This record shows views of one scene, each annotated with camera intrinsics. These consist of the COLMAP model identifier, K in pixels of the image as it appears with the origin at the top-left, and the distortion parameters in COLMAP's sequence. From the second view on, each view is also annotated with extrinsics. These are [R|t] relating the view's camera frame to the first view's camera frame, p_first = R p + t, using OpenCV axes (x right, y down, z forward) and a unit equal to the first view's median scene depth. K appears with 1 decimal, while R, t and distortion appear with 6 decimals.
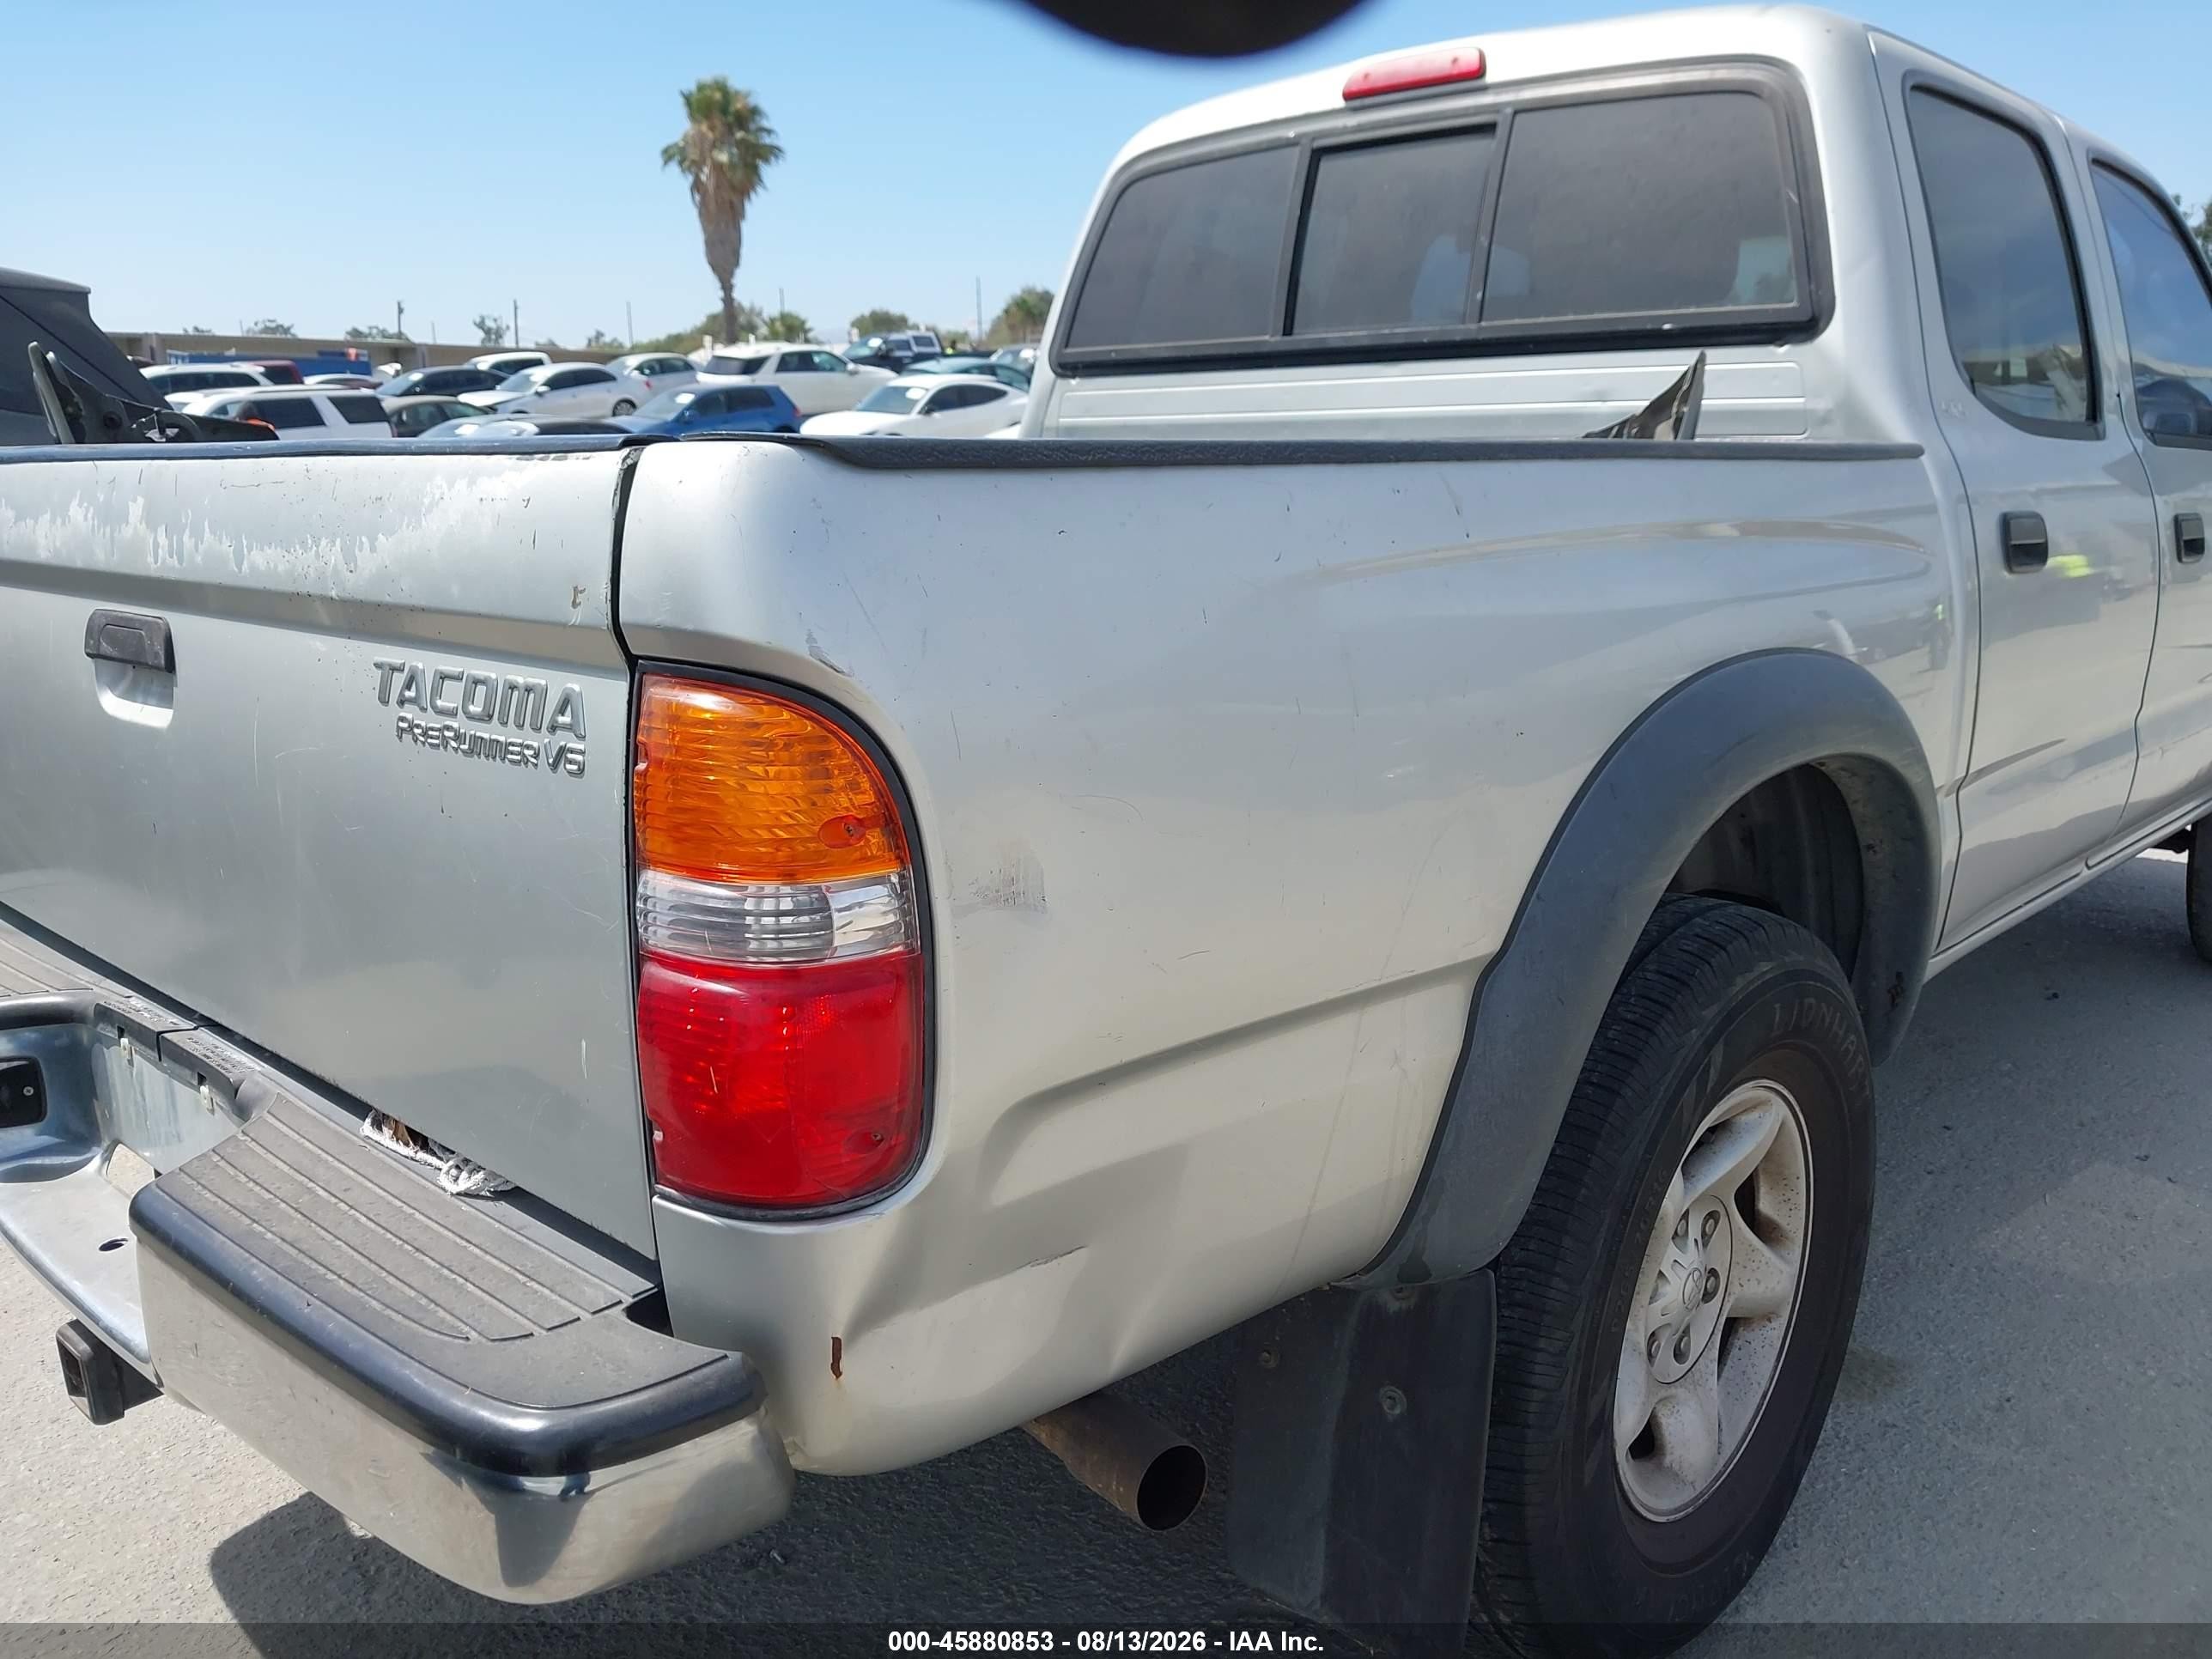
lens RADIAL K [[1776.0, 0, 1103.5], [0, 1776.0, 788.4], [0, 0, 1]] dist [-0.004043, 0.010723]
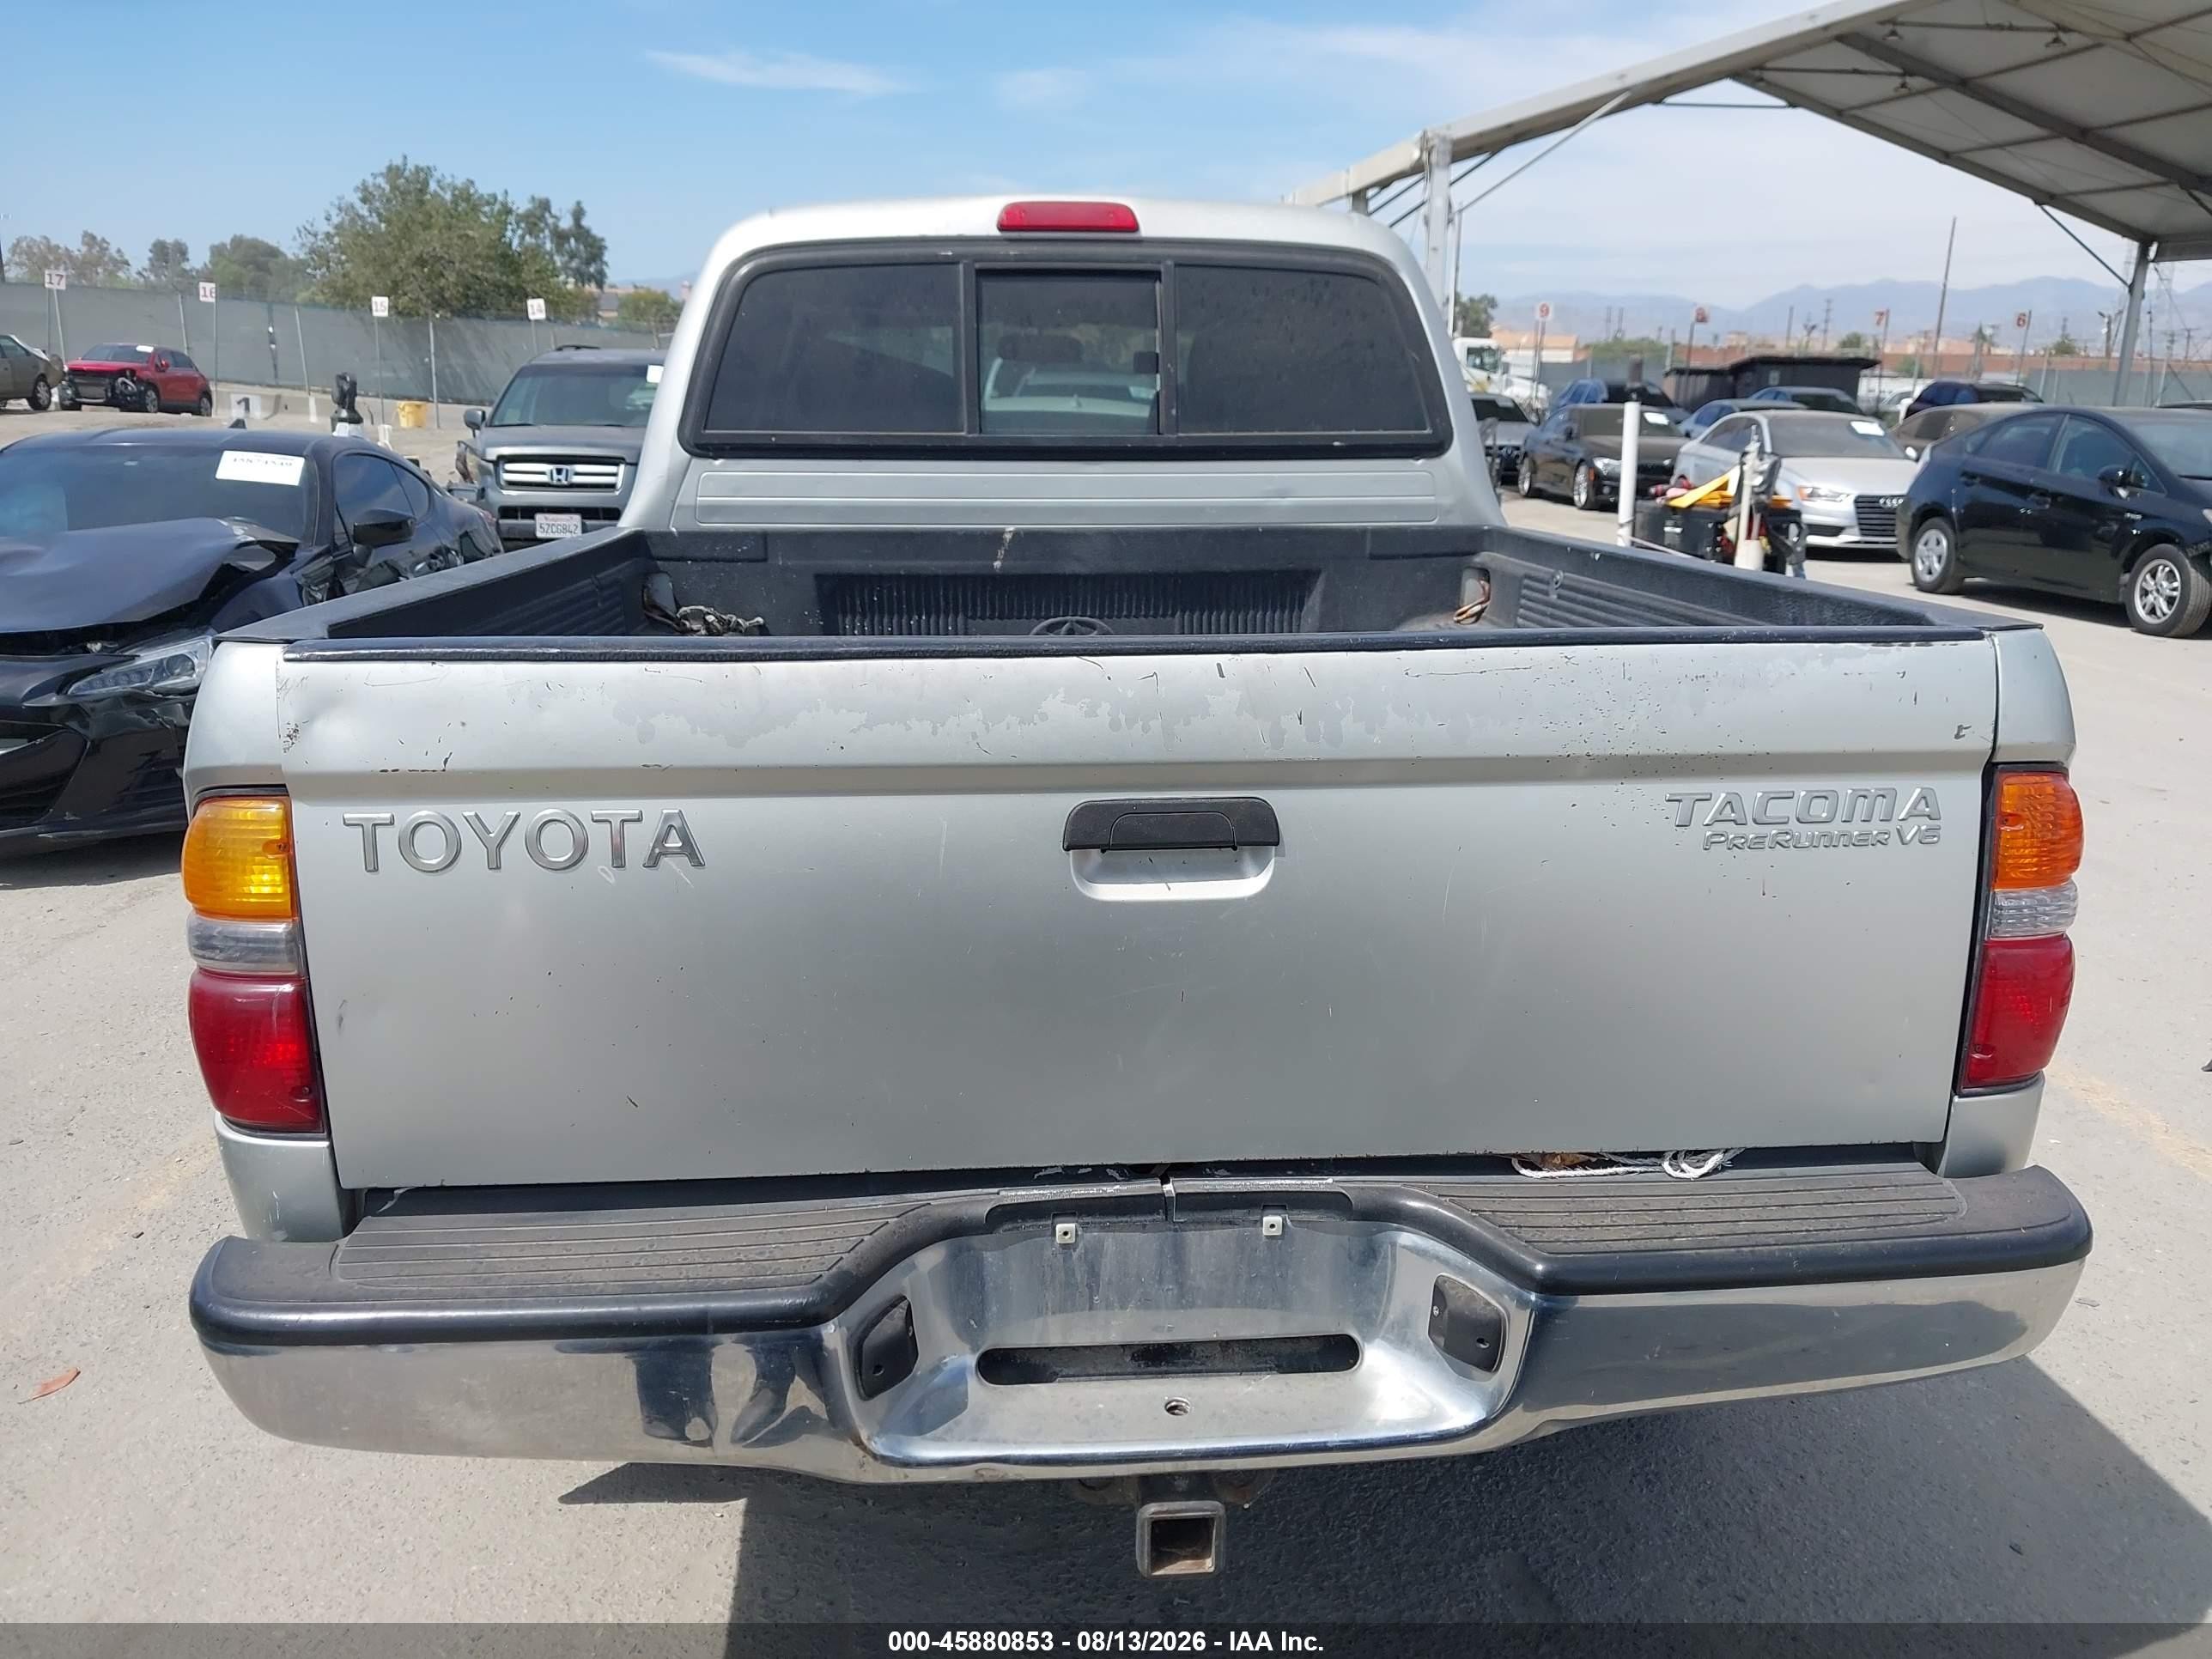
lens RADIAL K [[1744.3, 0, 1114.8], [0, 1744.3, 832.5], [0, 0, 1]] dist [-0.010458, 0.003767]
pose [[0.671653, -0.156752, 0.724093, -1.319916], [0.129628, 0.987148, 0.093459, -0.178210], [-0.729438, 0.031091, 0.683341, 0.337511]]
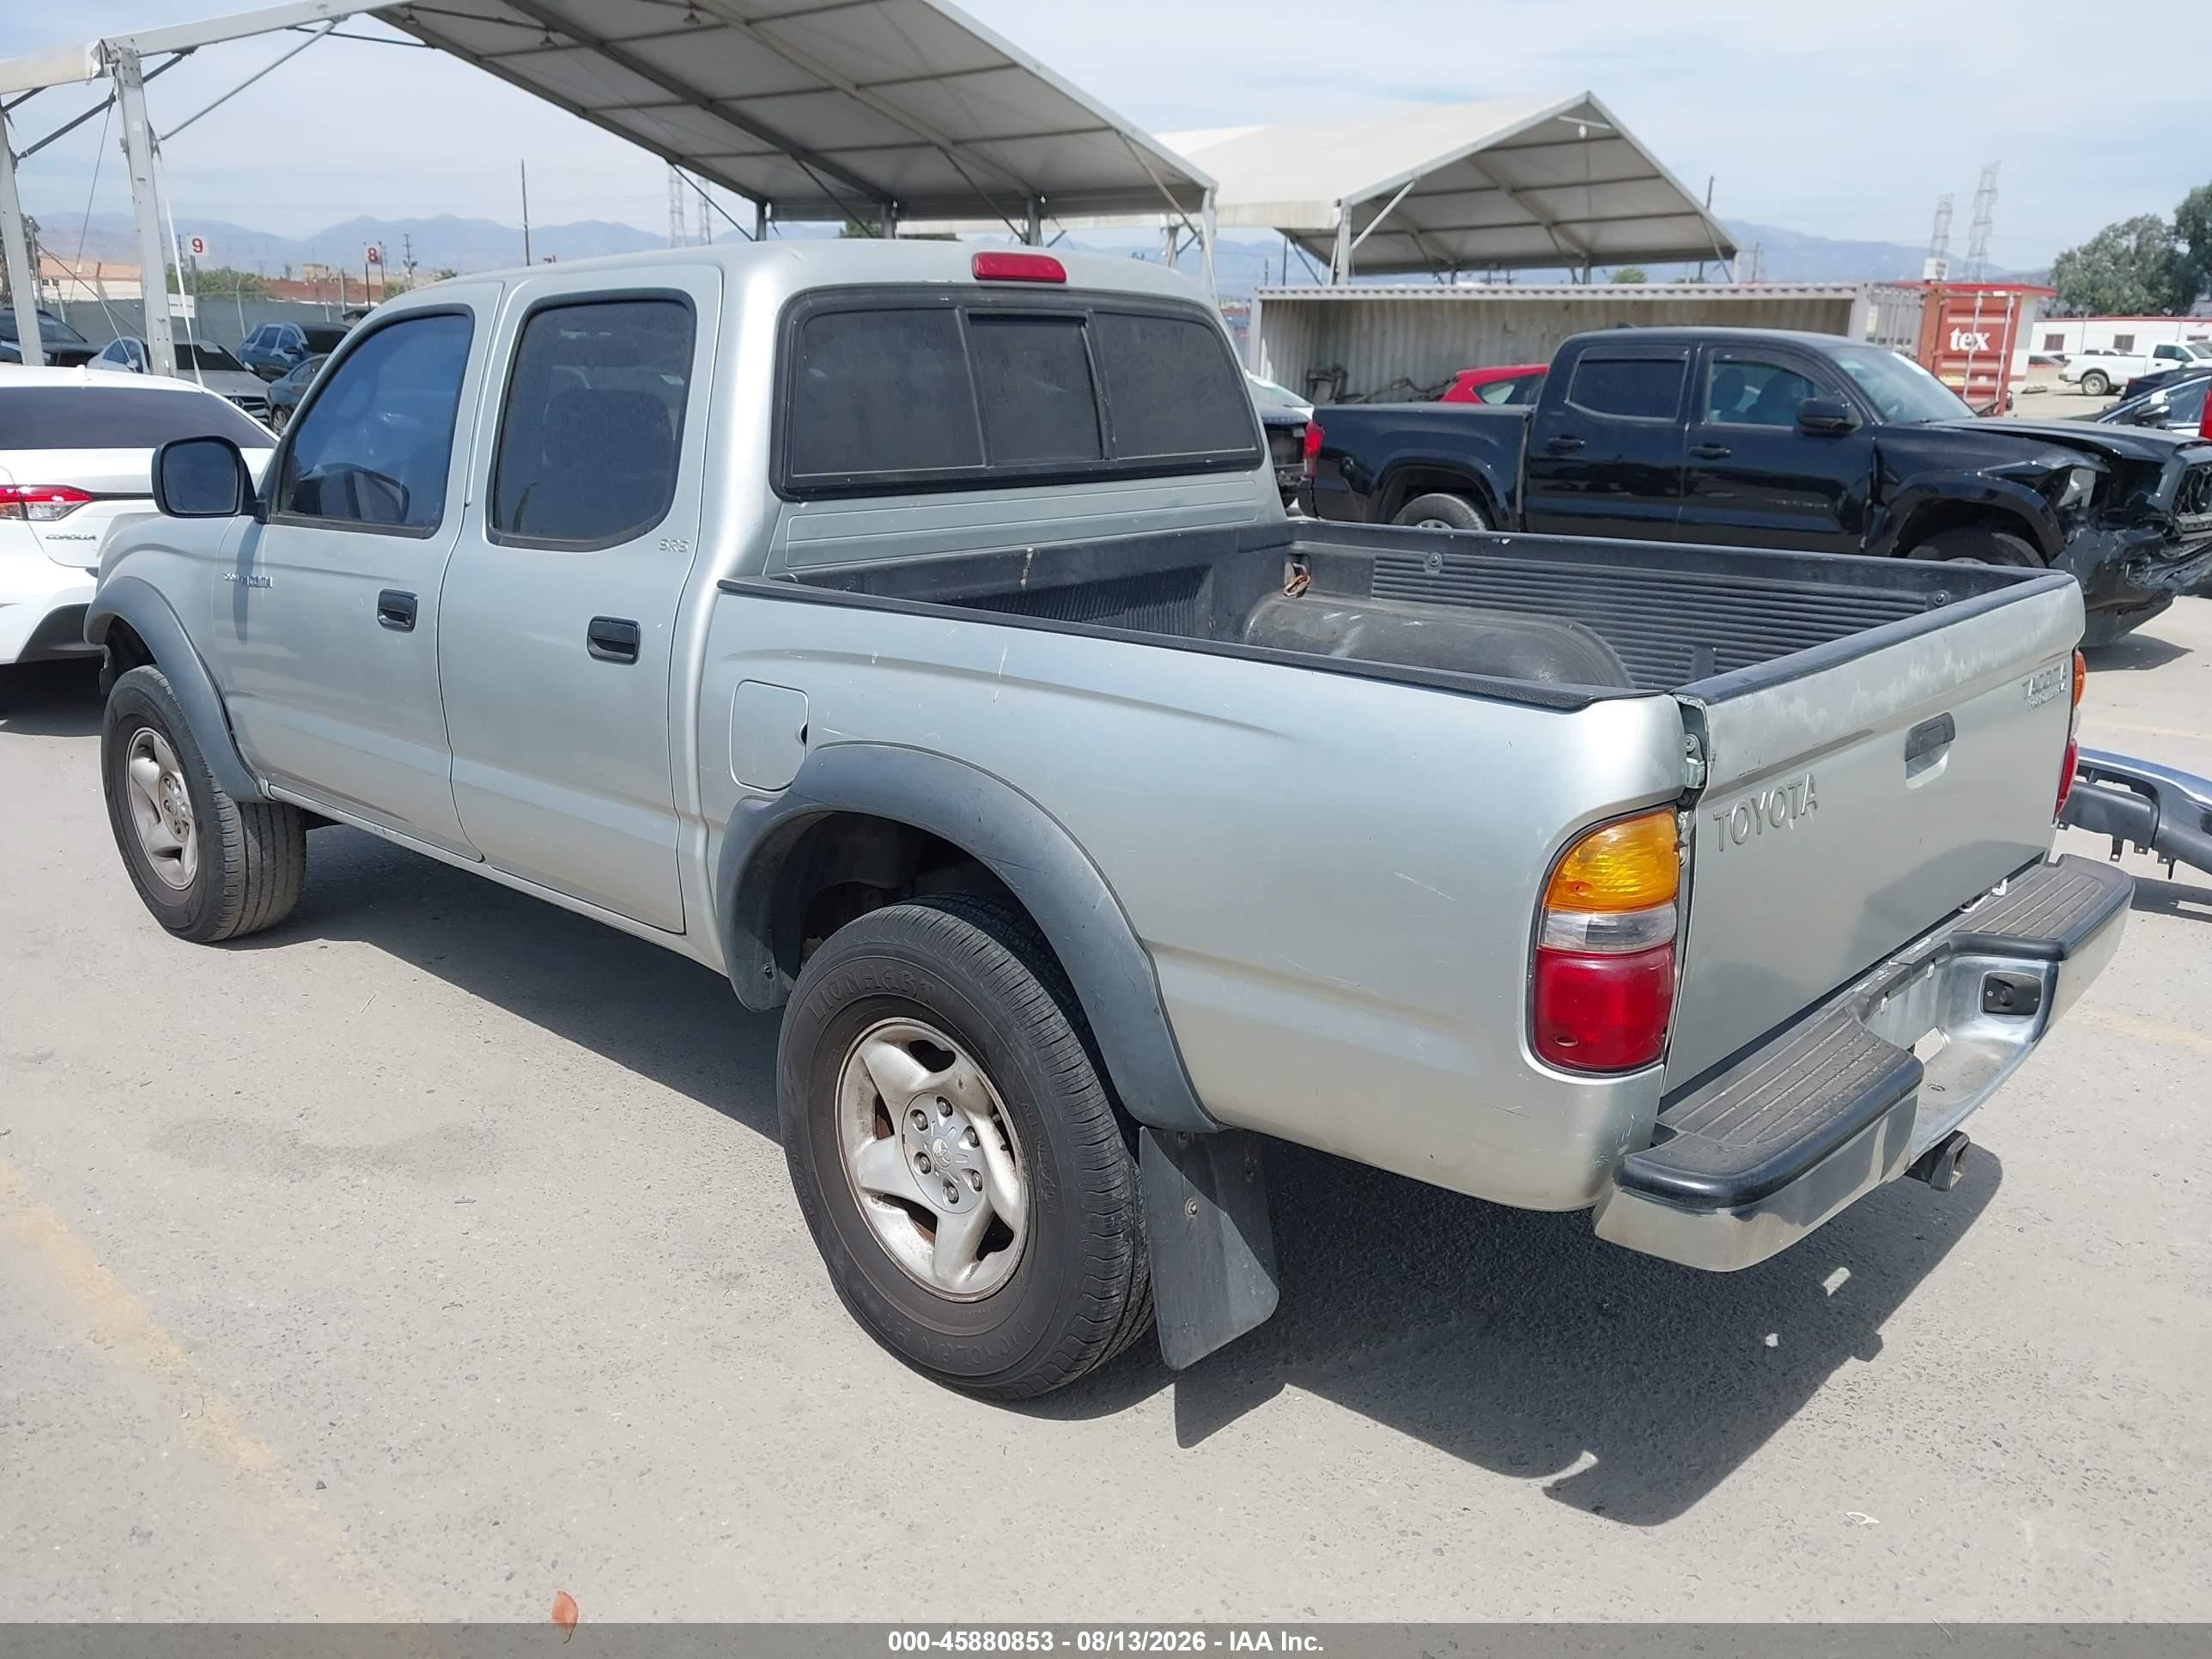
lens RADIAL K [[1744.3, 0, 1114.8], [0, 1744.3, 832.5], [0, 0, 1]] dist [-0.010458, 0.003767]
pose [[-0.003465, -0.249551, 0.968355, -2.210223], [0.188888, 0.950766, 0.245694, -0.558722], [-0.981992, 0.183762, 0.043843, 1.731292]]
